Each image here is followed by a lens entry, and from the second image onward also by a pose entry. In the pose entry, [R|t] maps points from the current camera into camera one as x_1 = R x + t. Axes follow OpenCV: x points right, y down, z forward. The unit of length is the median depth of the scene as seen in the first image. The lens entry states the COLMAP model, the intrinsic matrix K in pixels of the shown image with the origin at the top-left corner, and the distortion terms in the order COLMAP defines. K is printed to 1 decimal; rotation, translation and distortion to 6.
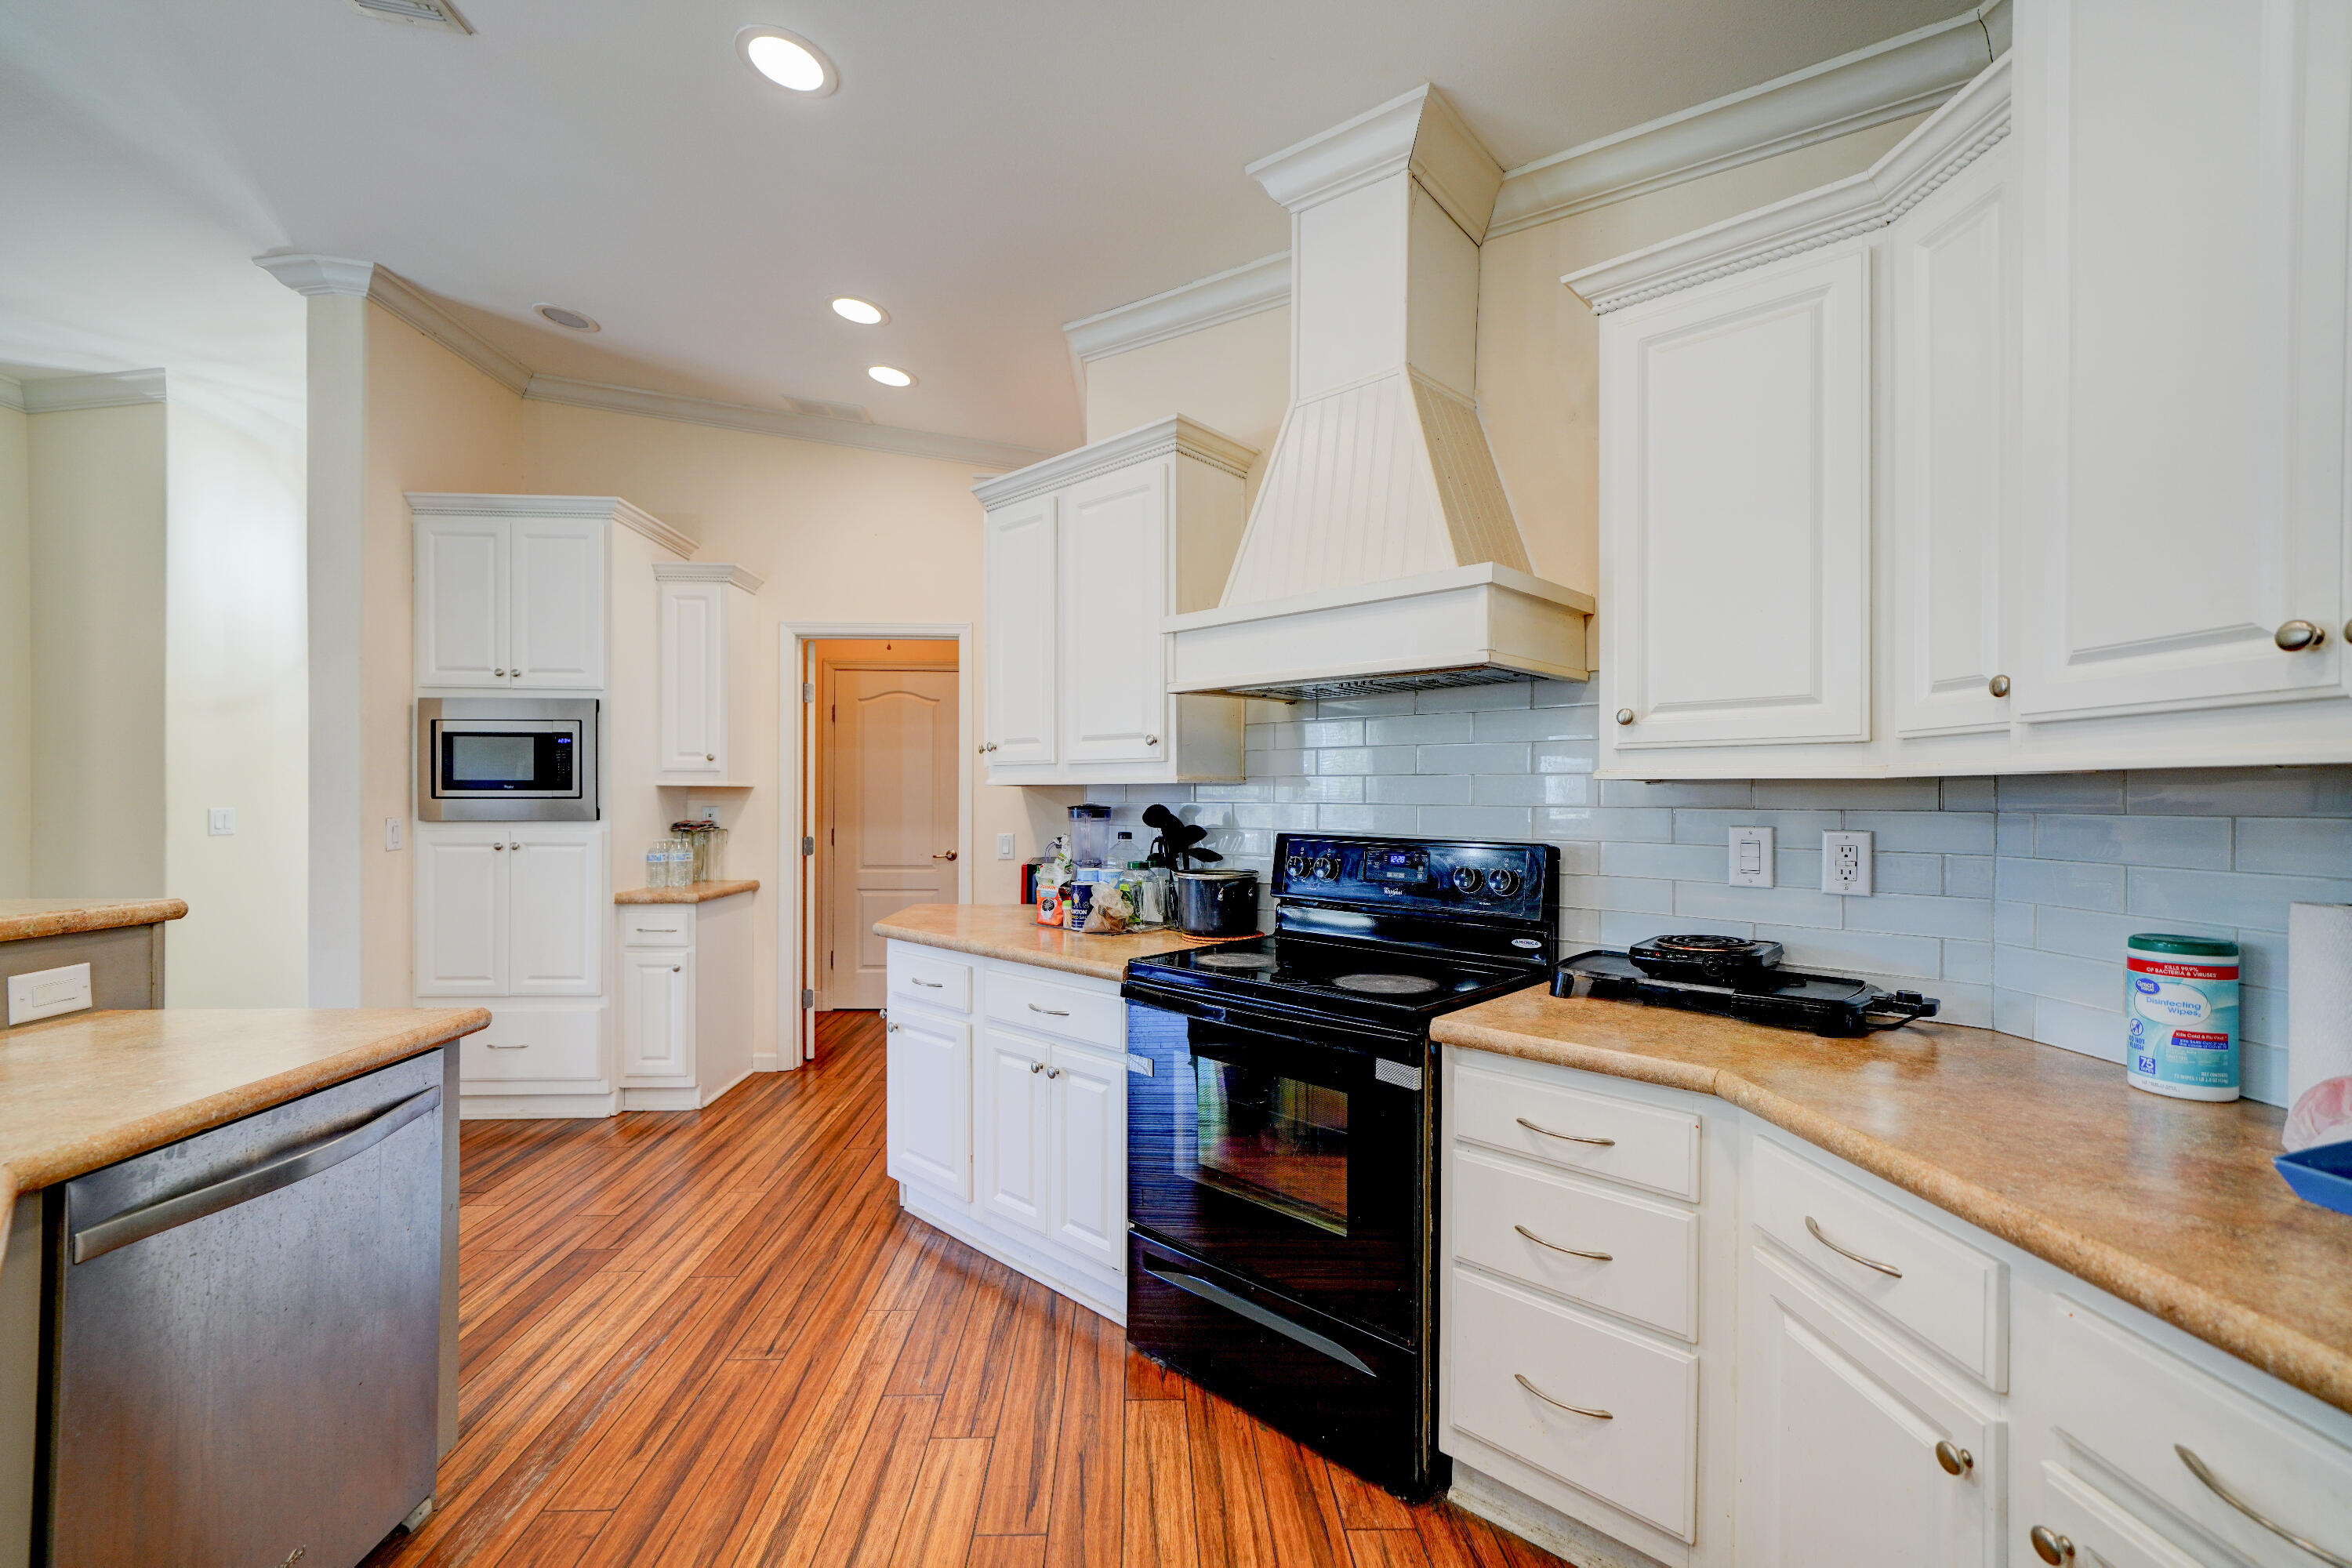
lens RADIAL K [[1022.6, 0, 1151.7], [0, 1022.6, 805.1], [0, 0, 1]] dist [0.003005, 0.000857]
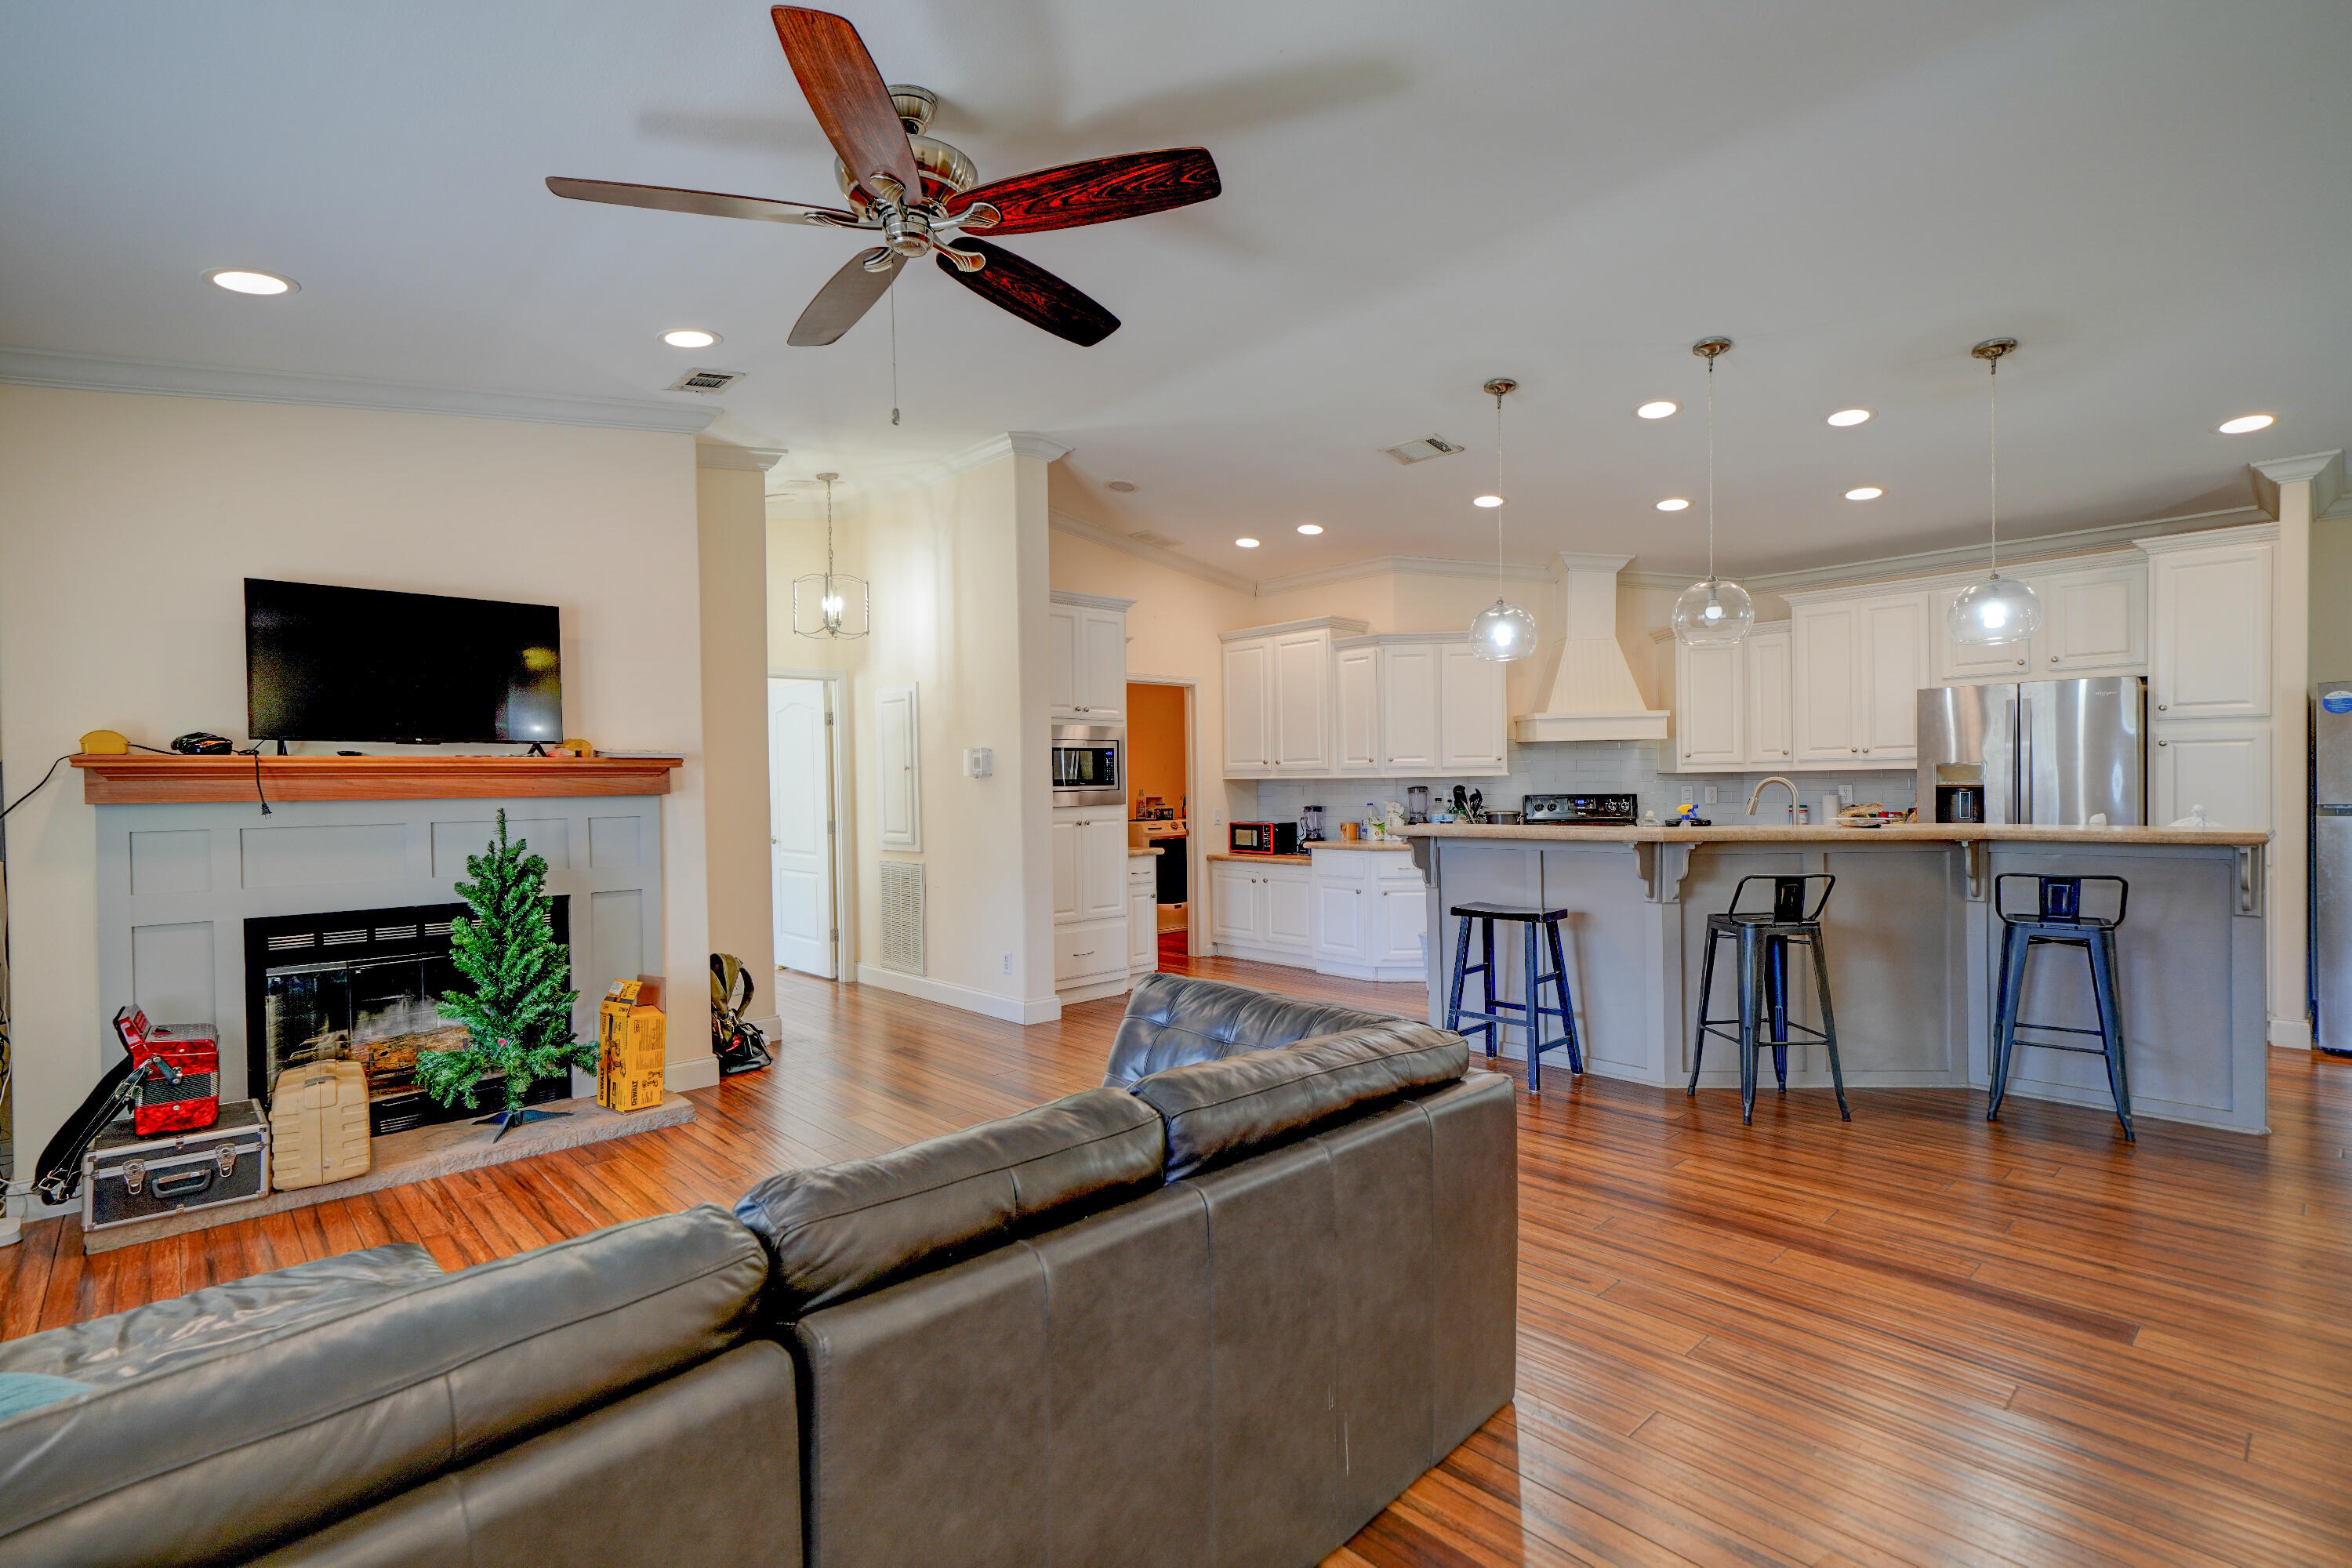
lens RADIAL K [[1099.1, 0, 1166.7], [0, 1099.1, 799.7], [0, 0, 1]] dist [0.005479, 0.007908]
pose [[0.748615, -0.027574, 0.662432, -1.676391], [0.024426, 0.999604, 0.014005, -0.014307], [-0.662555, 0.005697, 0.748991, -0.318492]]
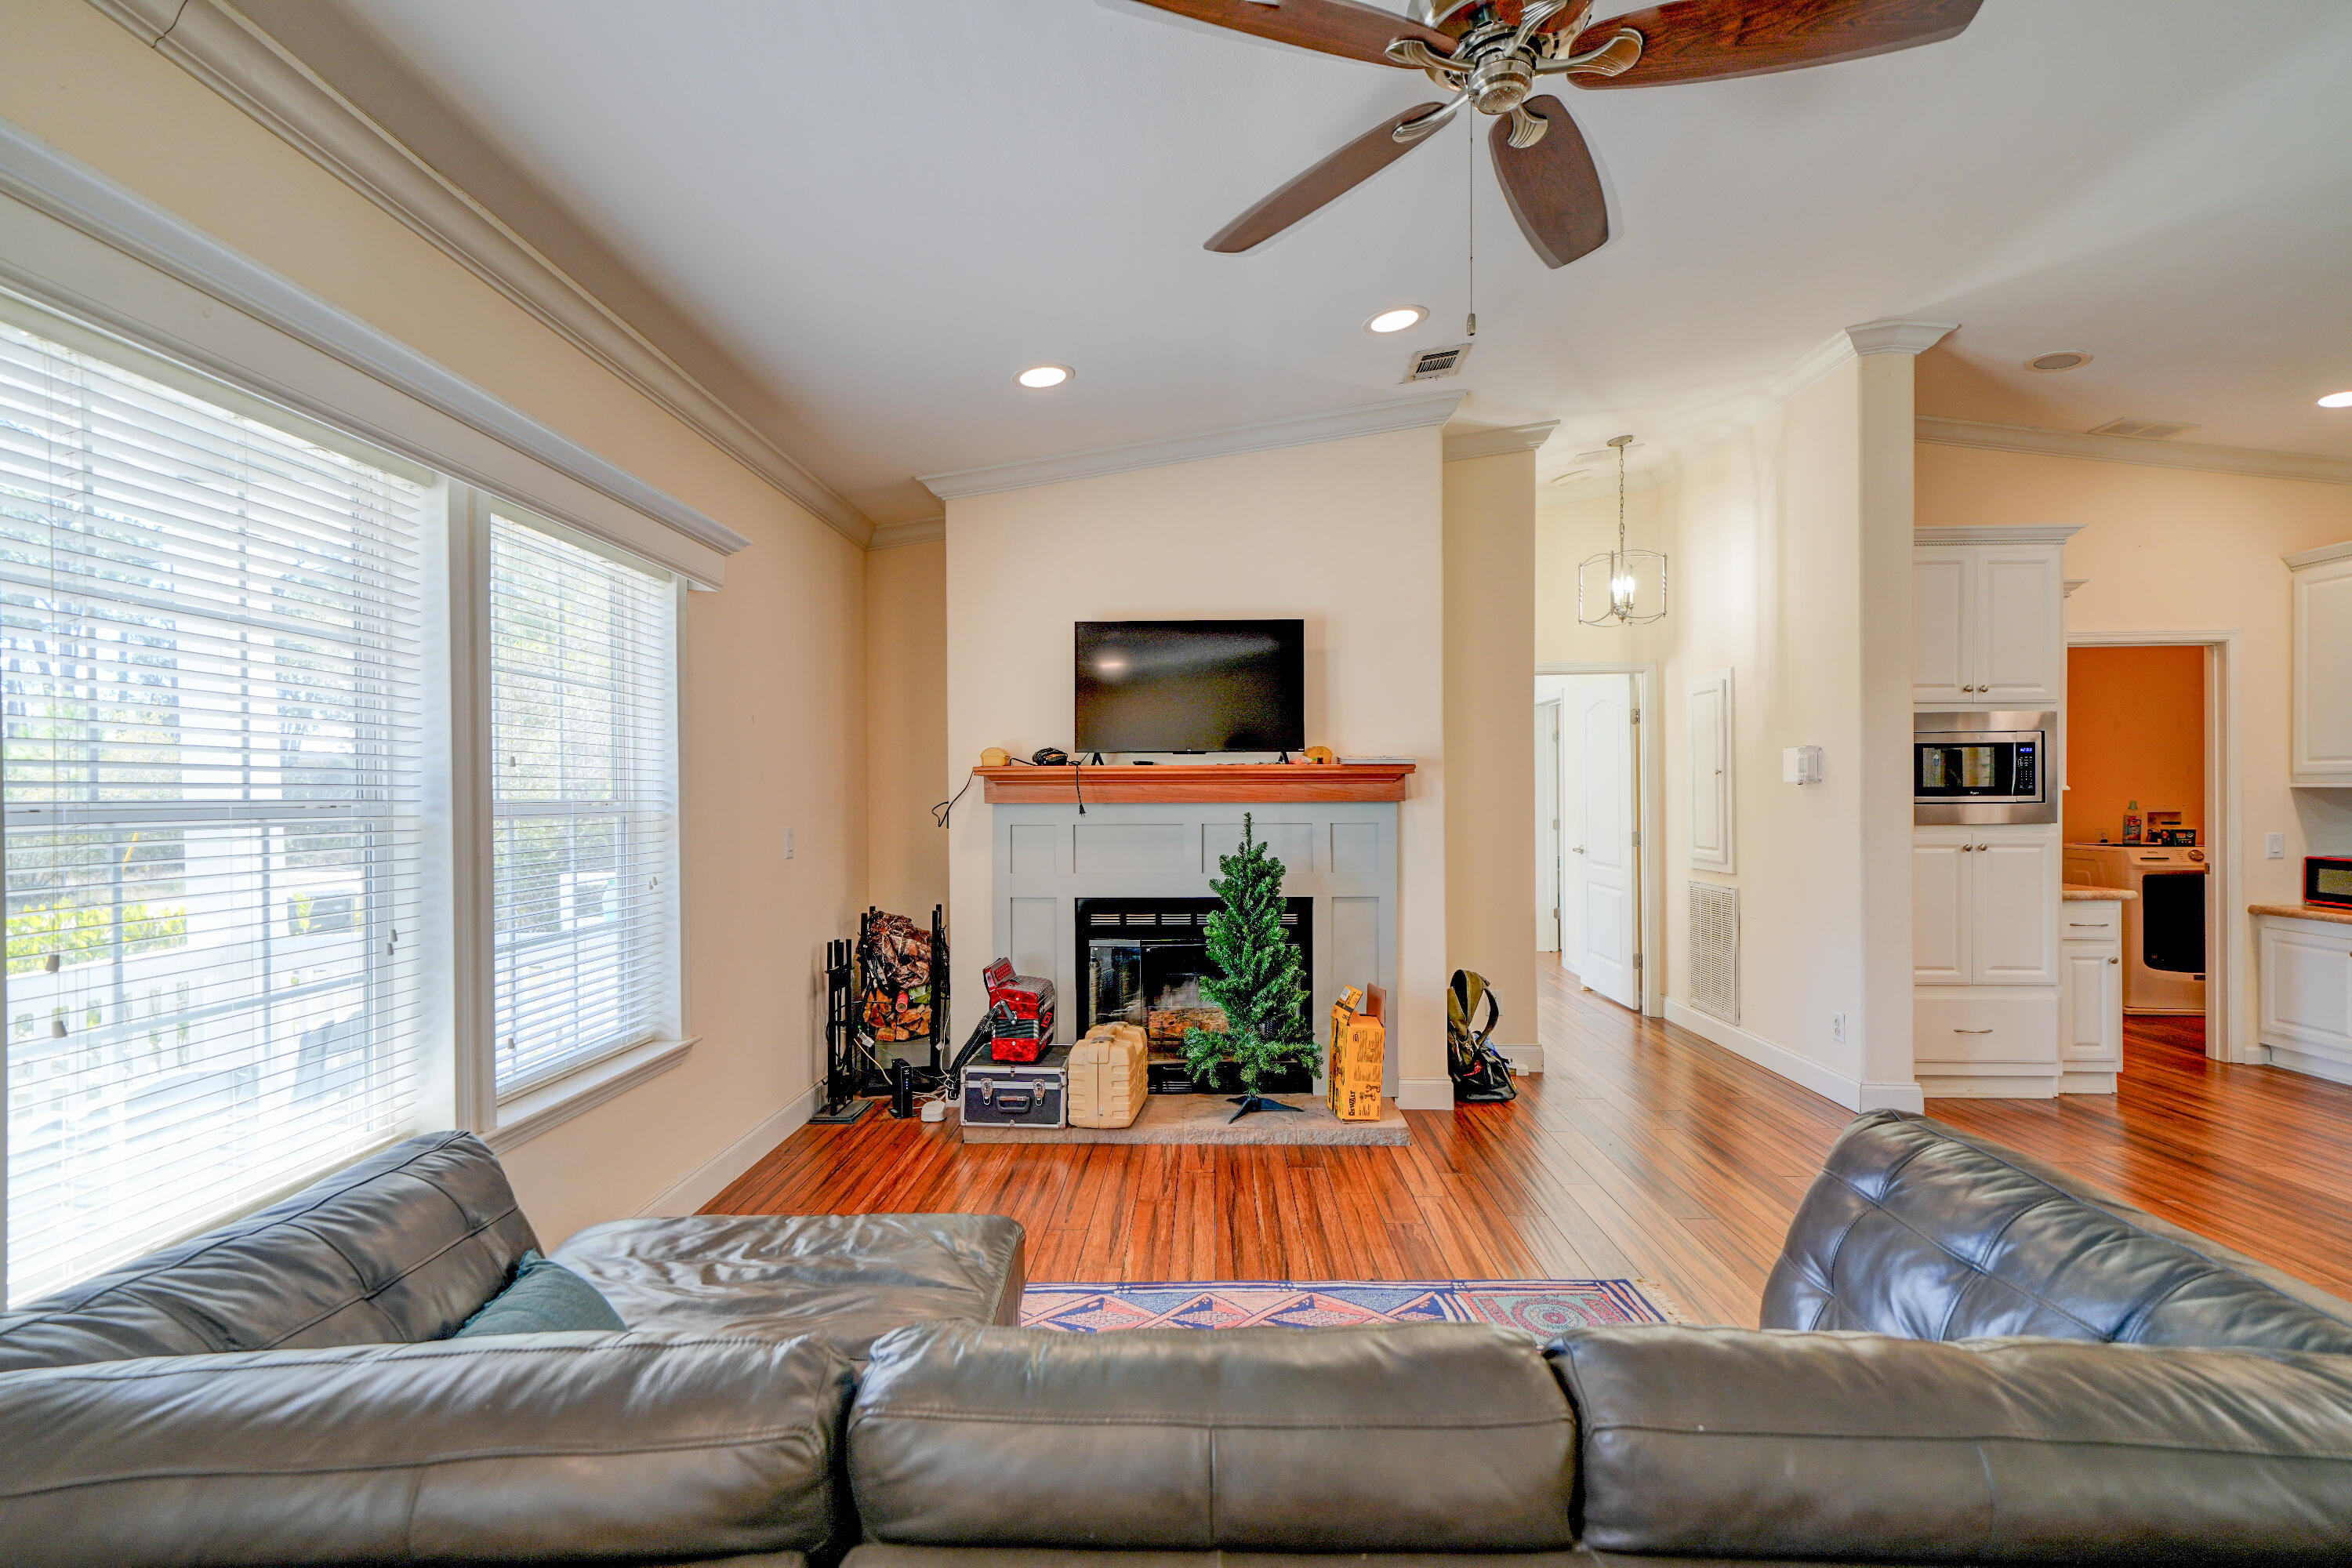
lens RADIAL K [[1099.1, 0, 1166.7], [0, 1099.1, 799.7], [0, 0, 1]] dist [0.005479, 0.007908]
pose [[0.998017, -0.011503, -0.061892, -1.464077], [0.011342, 0.999931, -0.002945, -0.017583], [0.061922, 0.002237, 0.998078, -0.235763]]
